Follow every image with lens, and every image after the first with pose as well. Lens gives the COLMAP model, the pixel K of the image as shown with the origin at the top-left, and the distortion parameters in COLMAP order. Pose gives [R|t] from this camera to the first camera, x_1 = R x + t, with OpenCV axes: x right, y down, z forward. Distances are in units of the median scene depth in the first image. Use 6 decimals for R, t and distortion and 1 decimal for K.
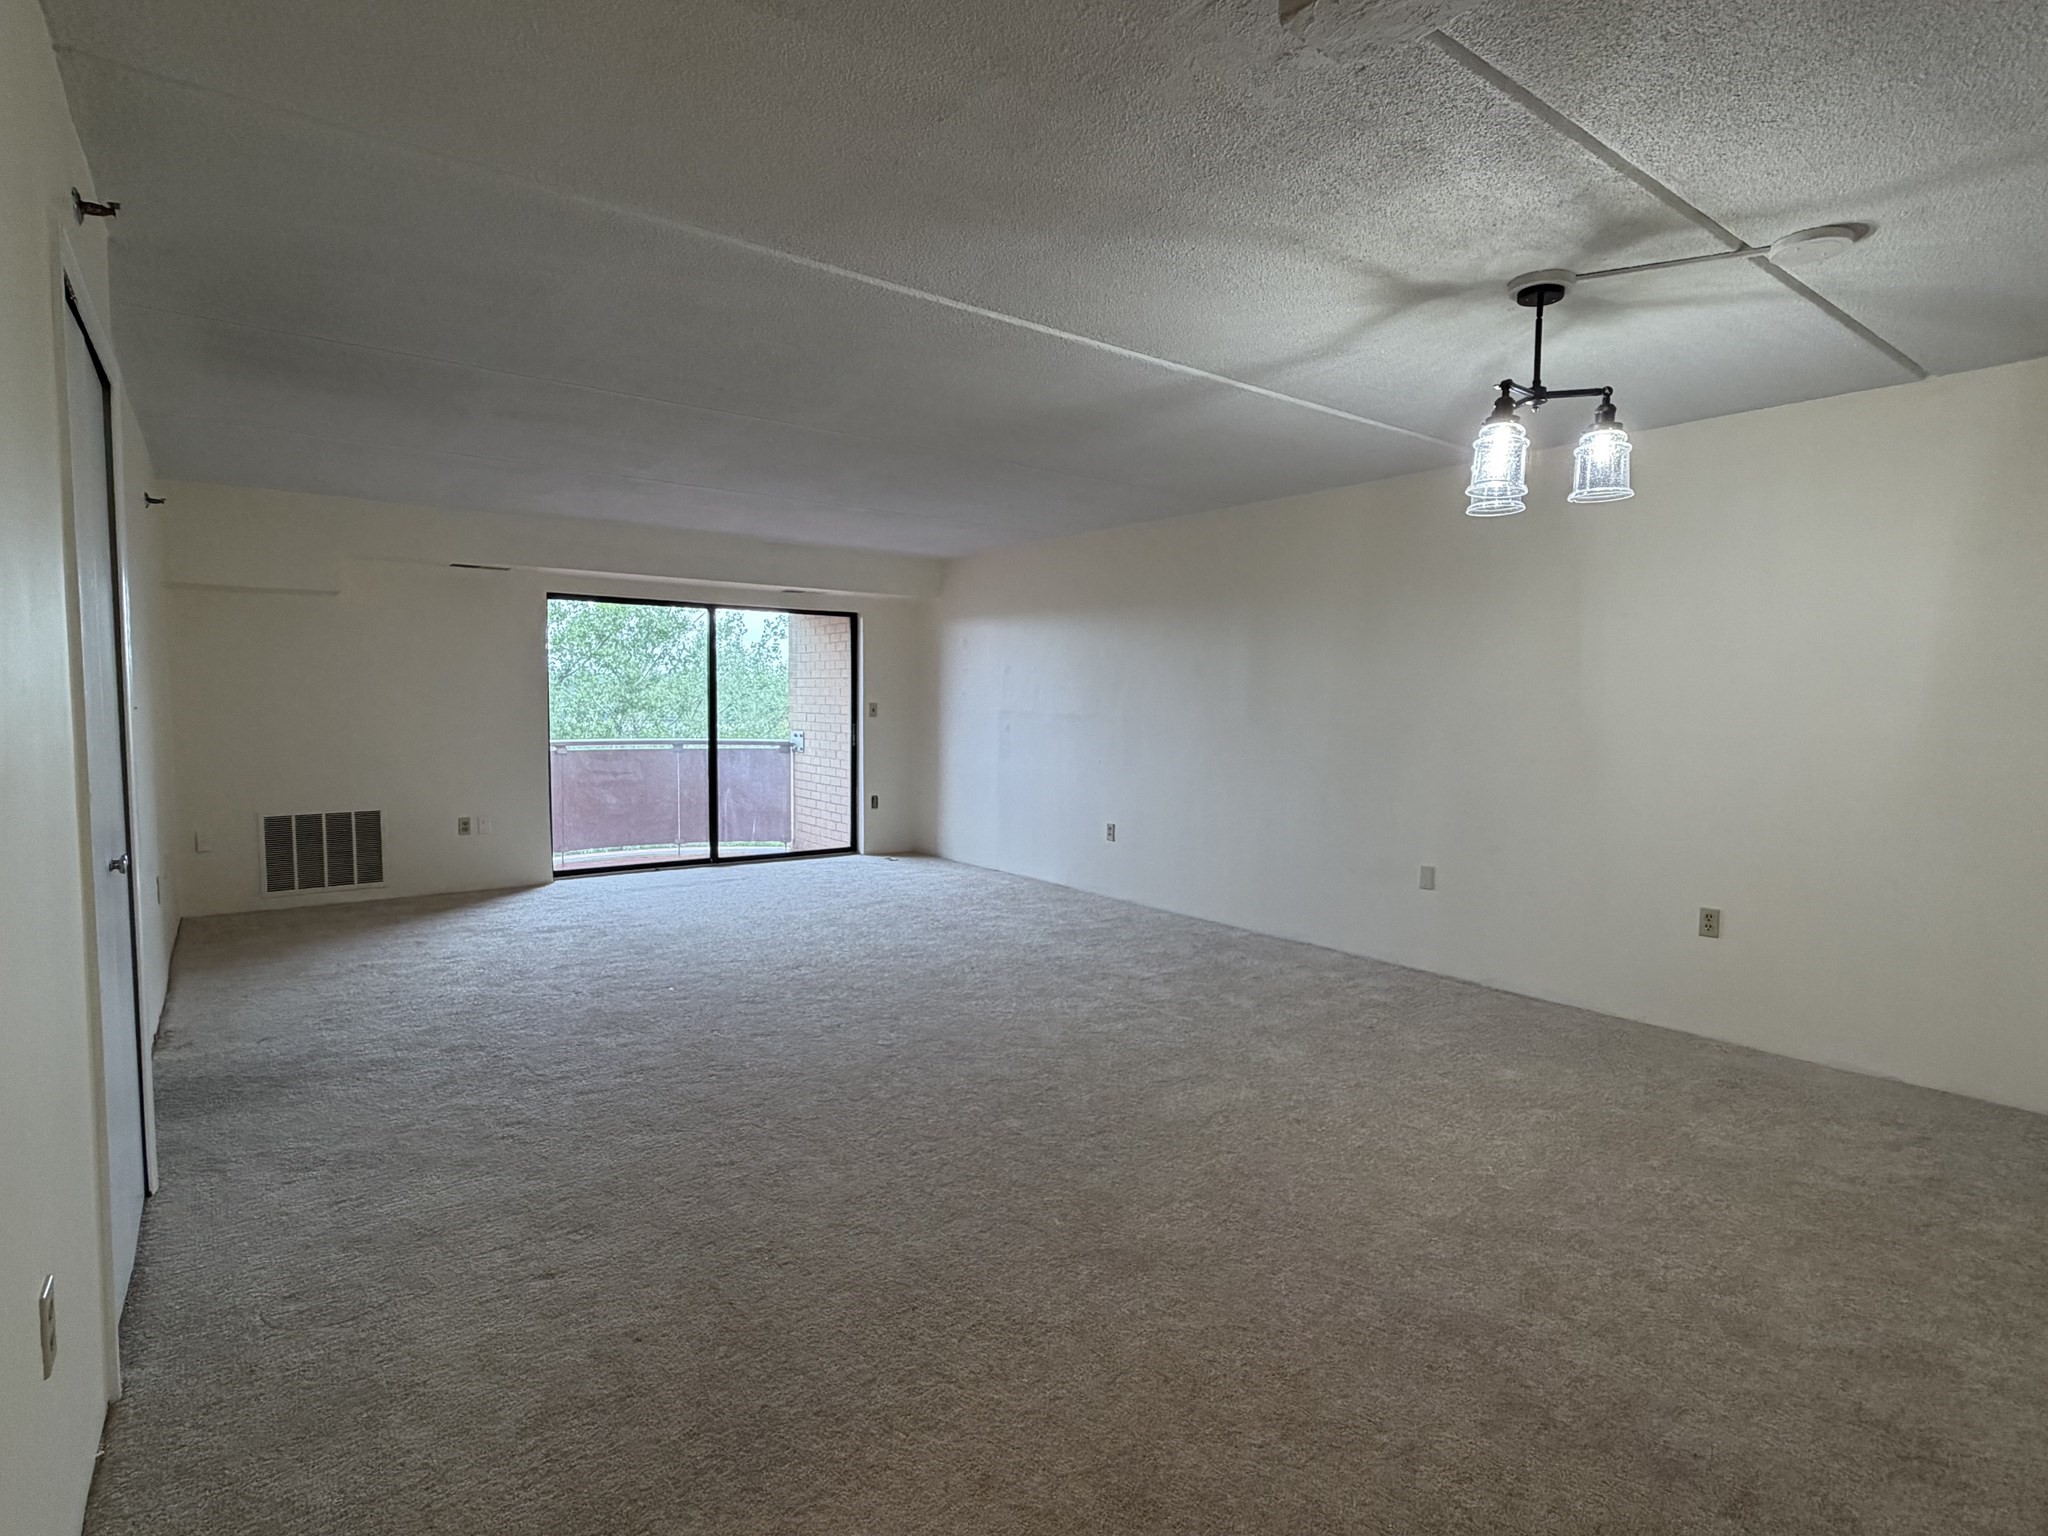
lens RADIAL K [[1045.2, 0, 1015.2], [0, 1045.2, 766.3], [0, 0, 1]] dist [-0.001929, -0.000696]
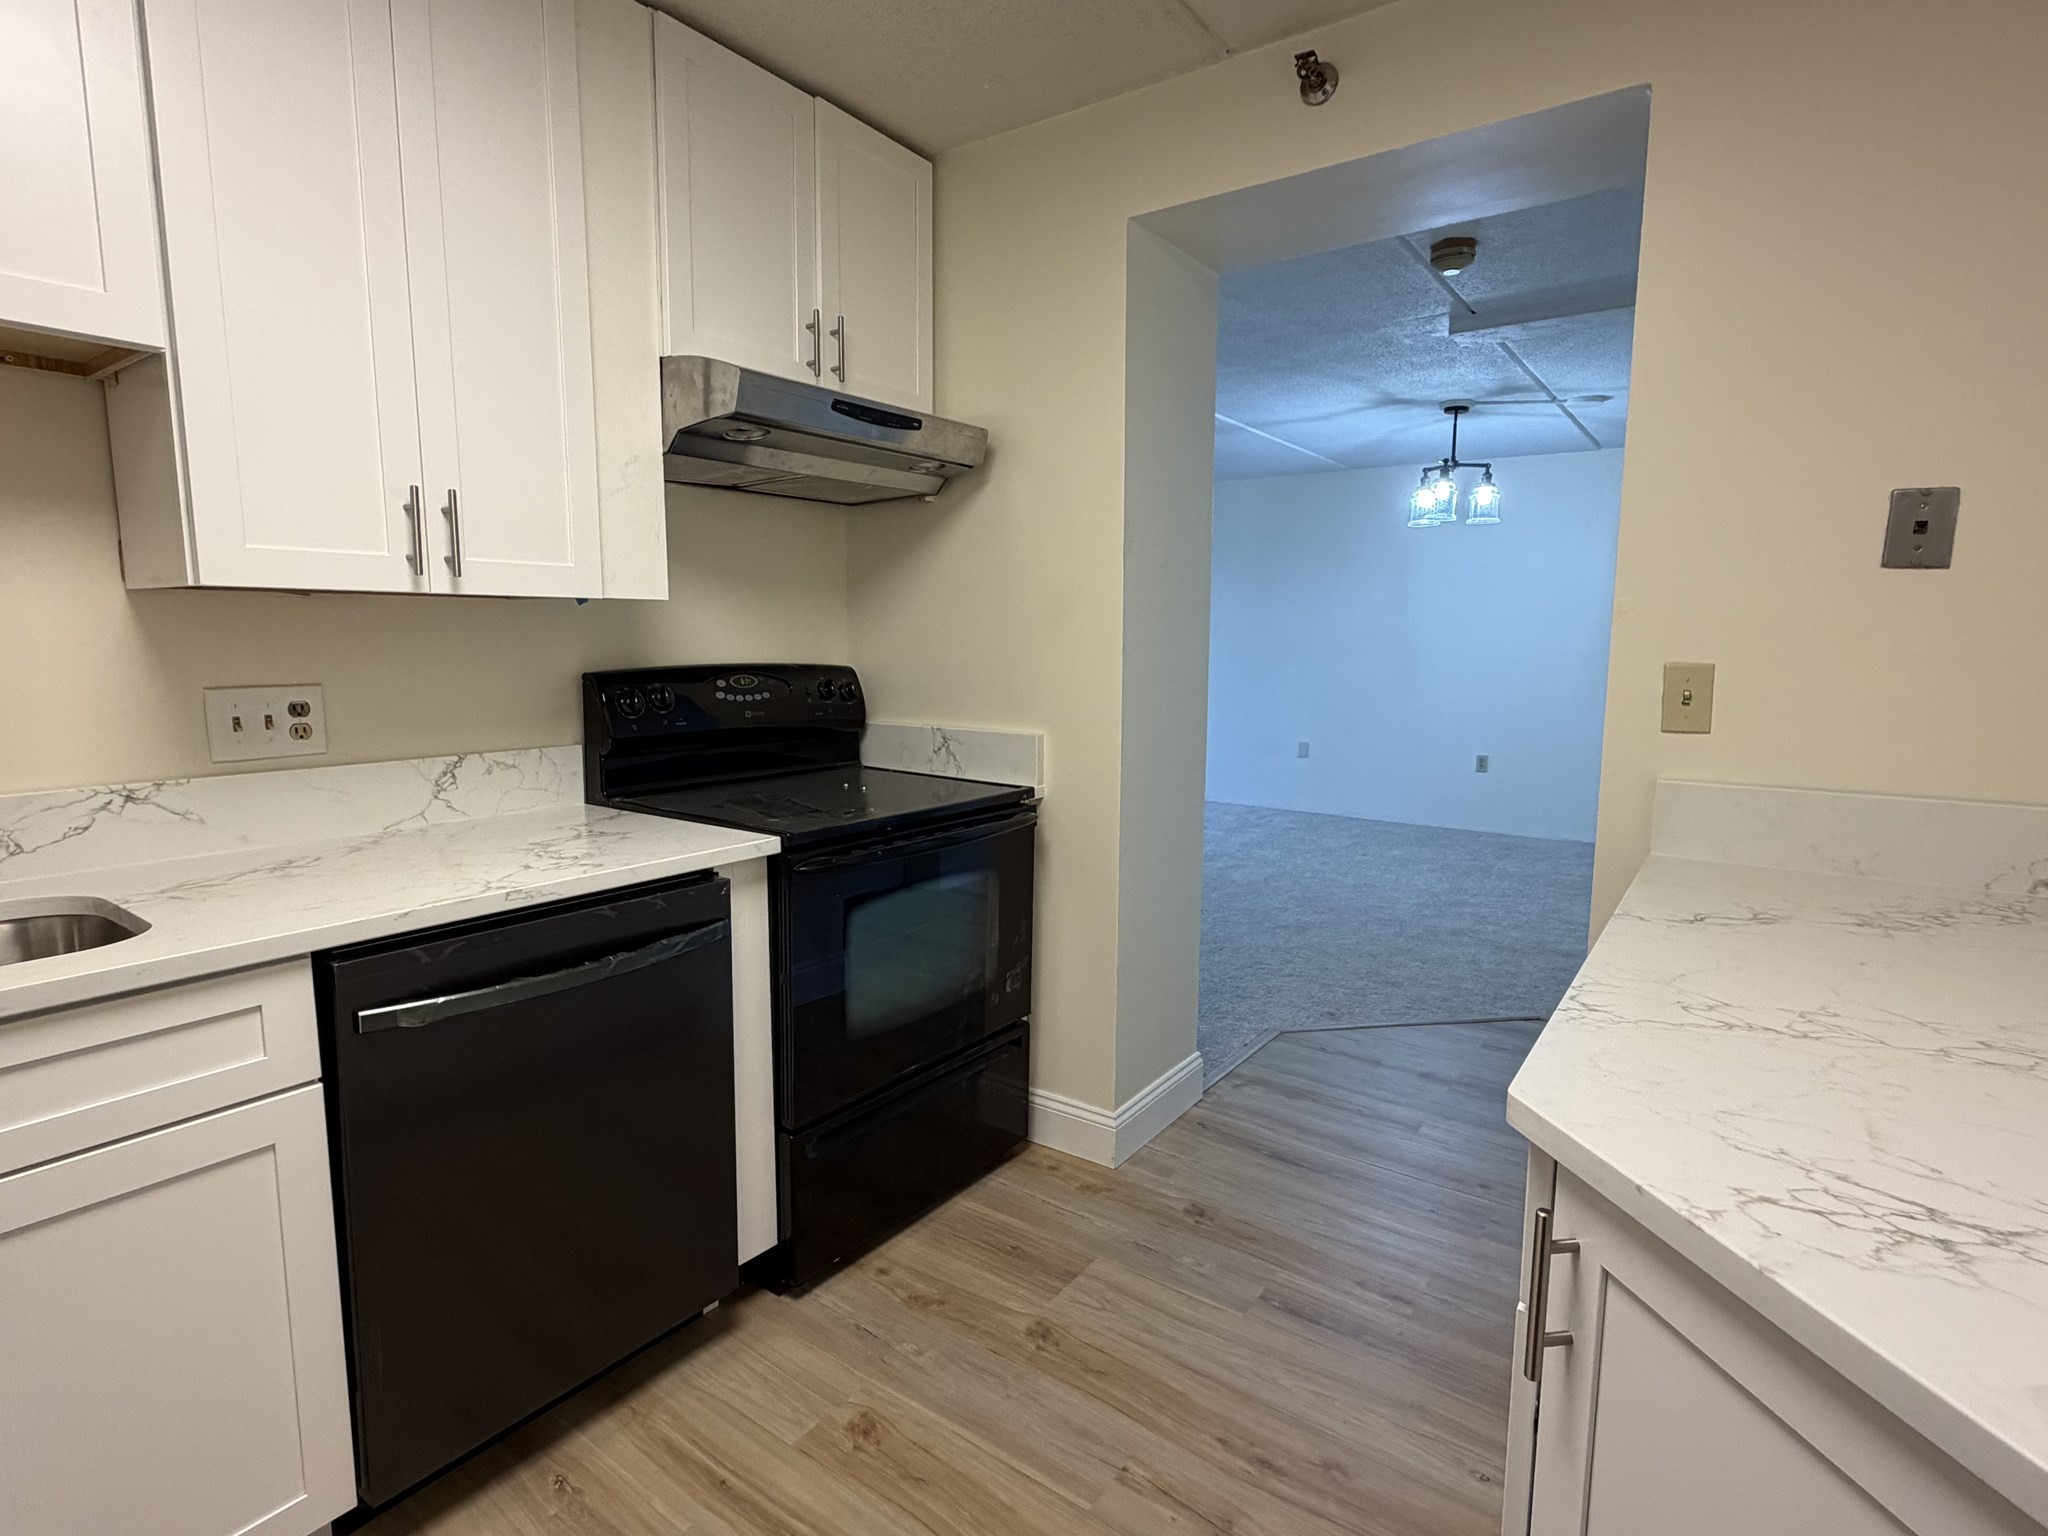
lens RADIAL K [[1045.2, 0, 1015.2], [0, 1045.2, 766.3], [0, 0, 1]] dist [-0.001929, -0.000696]
pose [[0.955597, -0.042724, 0.291564, -0.800469], [0.023442, 0.997320, 0.069312, 0.029819], [-0.293744, -0.059399, 0.954037, -0.563765]]
